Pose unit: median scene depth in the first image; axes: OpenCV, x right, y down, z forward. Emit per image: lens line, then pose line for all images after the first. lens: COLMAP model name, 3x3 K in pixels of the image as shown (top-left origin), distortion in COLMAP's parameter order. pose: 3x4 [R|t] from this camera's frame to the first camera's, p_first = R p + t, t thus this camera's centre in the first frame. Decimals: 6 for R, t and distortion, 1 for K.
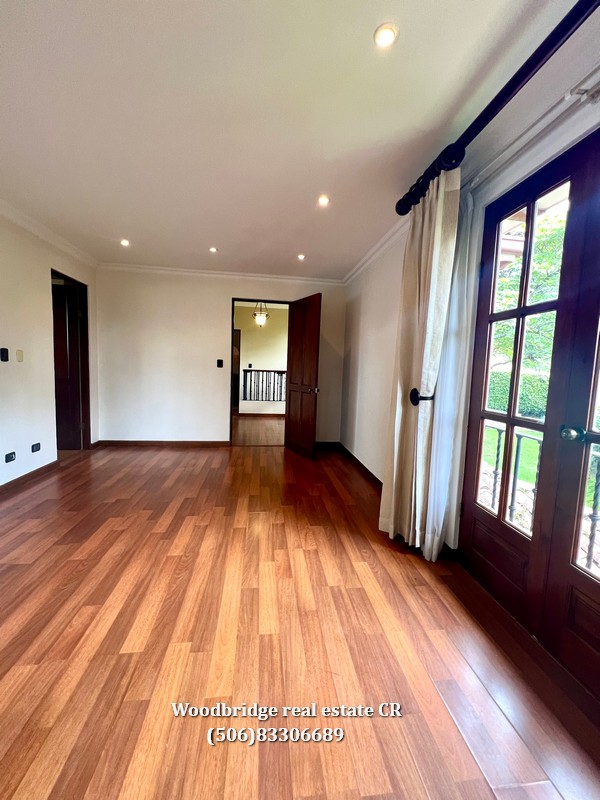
lens RADIAL K [[328.9, 0, 299.9], [0, 328.9, 398.9], [0, 0, 1]] dist [-0.003741, -0.000256]
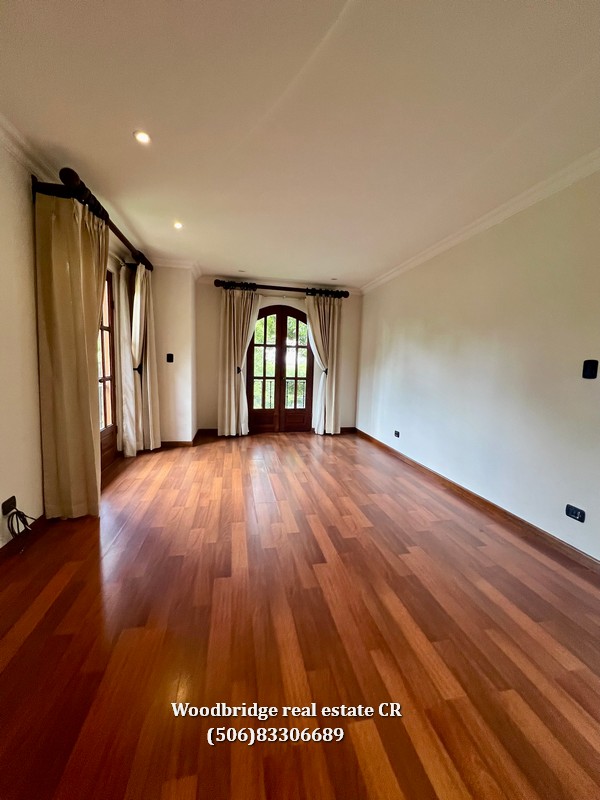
lens RADIAL K [[328.9, 0, 305.0], [0, 328.9, 400.7], [0, 0, 1]] dist [-0.003741, -0.000256]
pose [[-0.993378, -0.053348, -0.101756, -0.312366], [-0.073146, 0.976641, 0.202044, -0.230580], [0.088601, 0.208149, -0.974076, 2.284145]]
